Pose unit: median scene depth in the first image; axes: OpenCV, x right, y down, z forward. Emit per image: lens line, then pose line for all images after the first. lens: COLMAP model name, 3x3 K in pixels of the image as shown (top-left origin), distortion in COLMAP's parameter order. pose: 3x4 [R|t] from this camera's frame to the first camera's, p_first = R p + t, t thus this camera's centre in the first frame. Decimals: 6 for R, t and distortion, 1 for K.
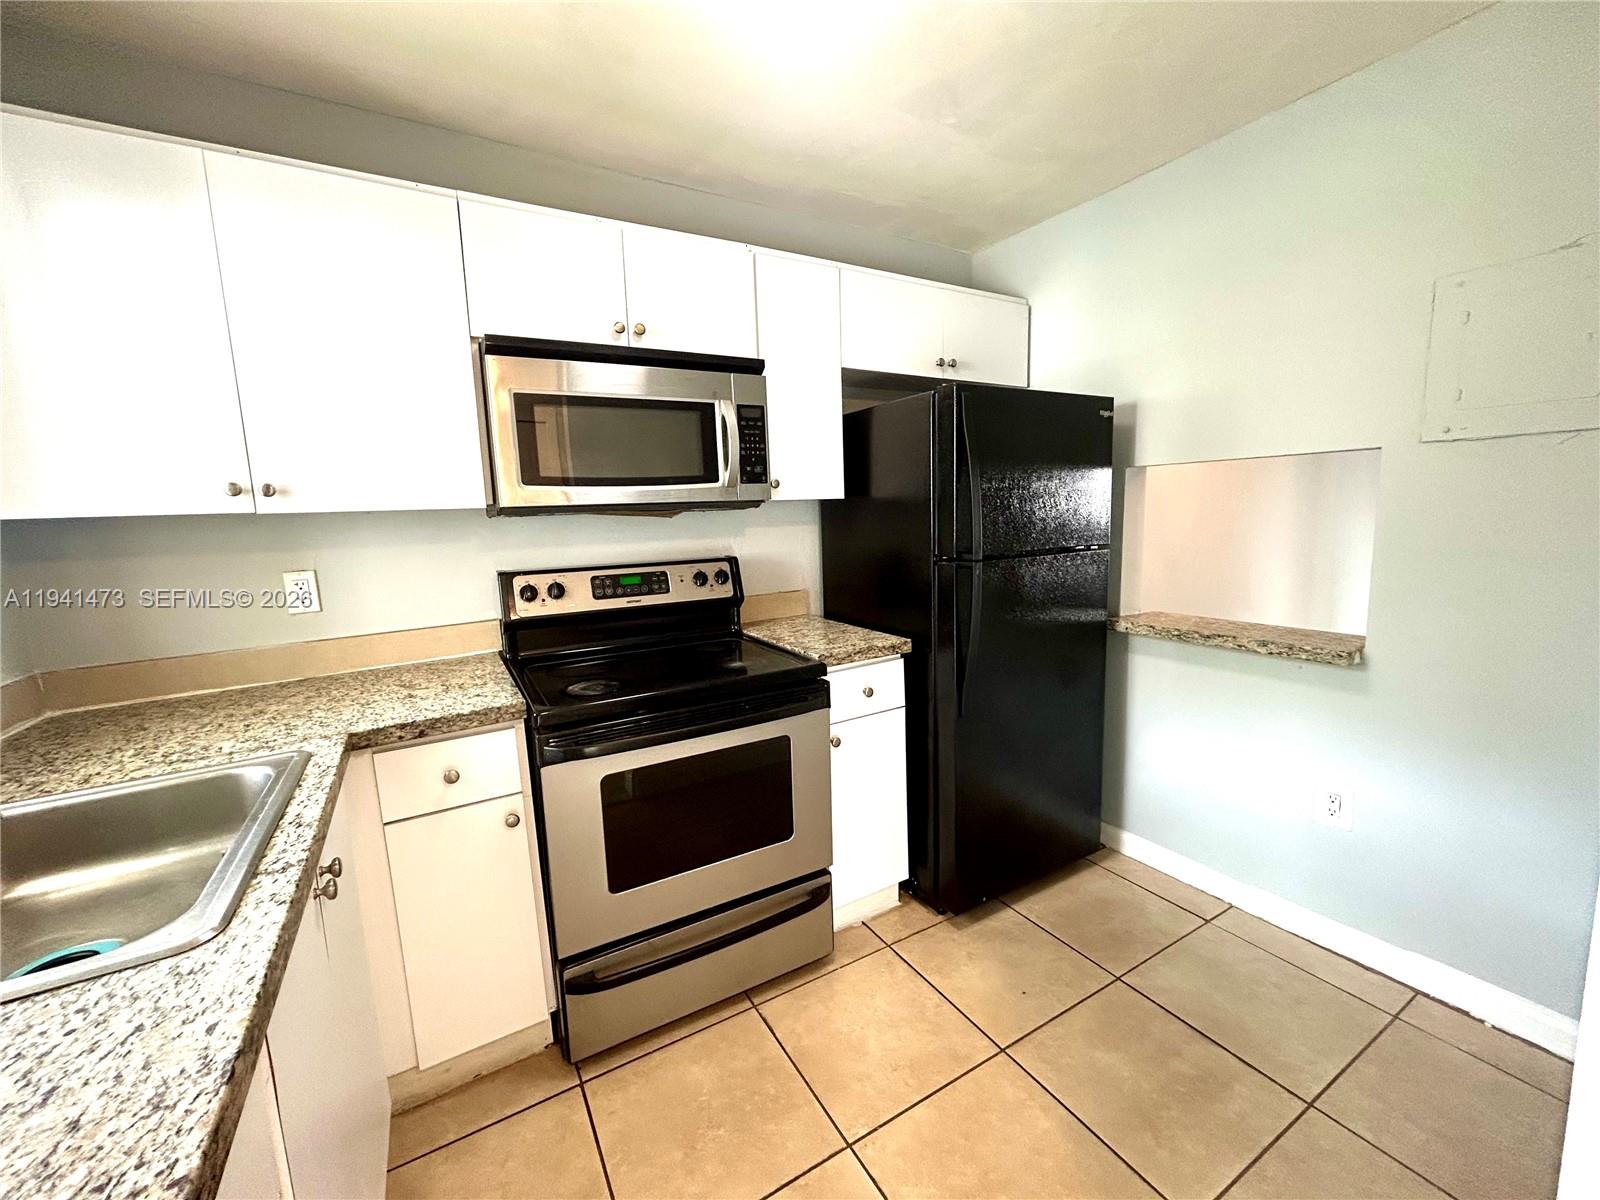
lens RADIAL K [[648.2, 0, 804.8], [0, 648.2, 599.2], [0, 0, 1]] dist [0.004298, -0.000023]
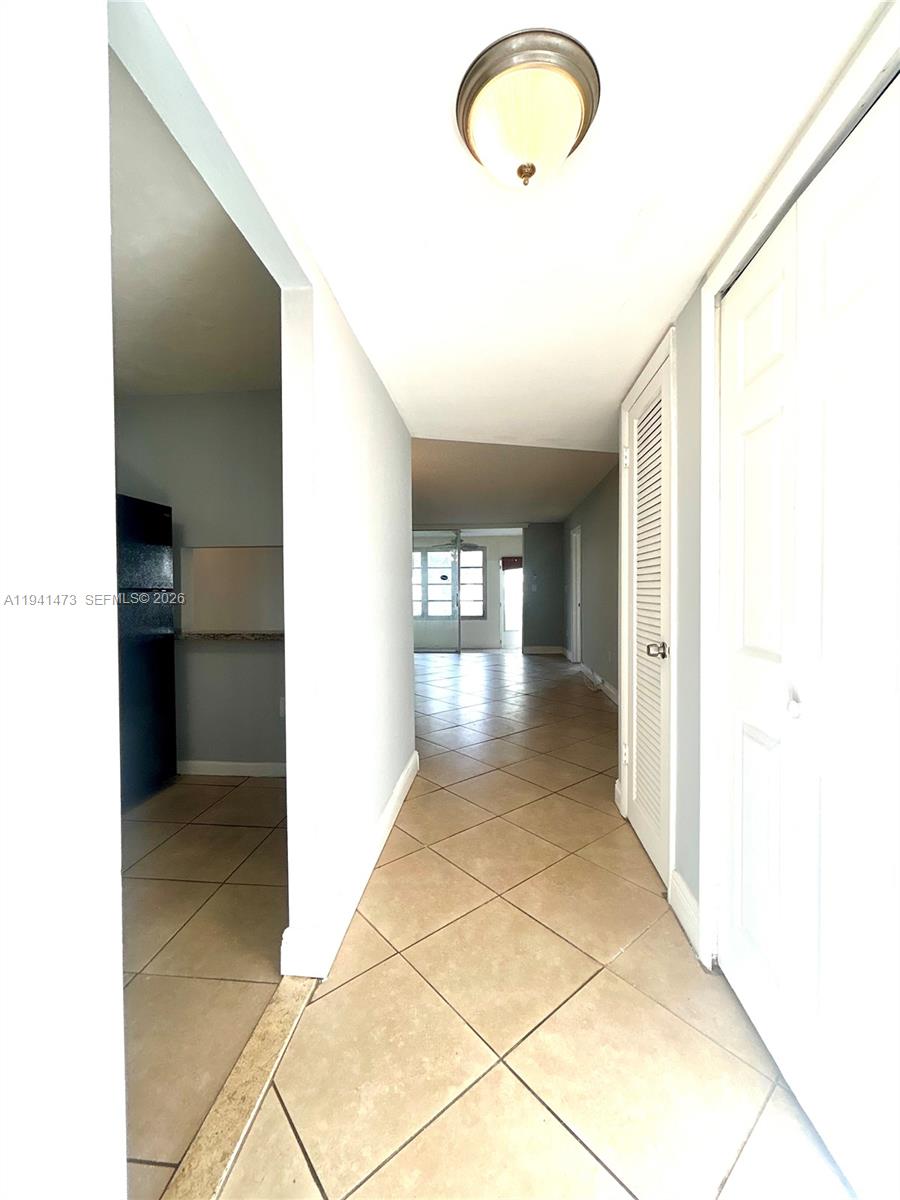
lens RADIAL K [[486.1, 0, 448.9], [0, 486.1, 594.8], [0, 0, 1]] dist [0.004298, -0.000023]
pose [[0.586036, 0.022984, 0.809959, -0.170064], [0.101655, 0.989615, -0.101633, 0.147076], [-0.803883, 0.141897, 0.577613, -0.380995]]
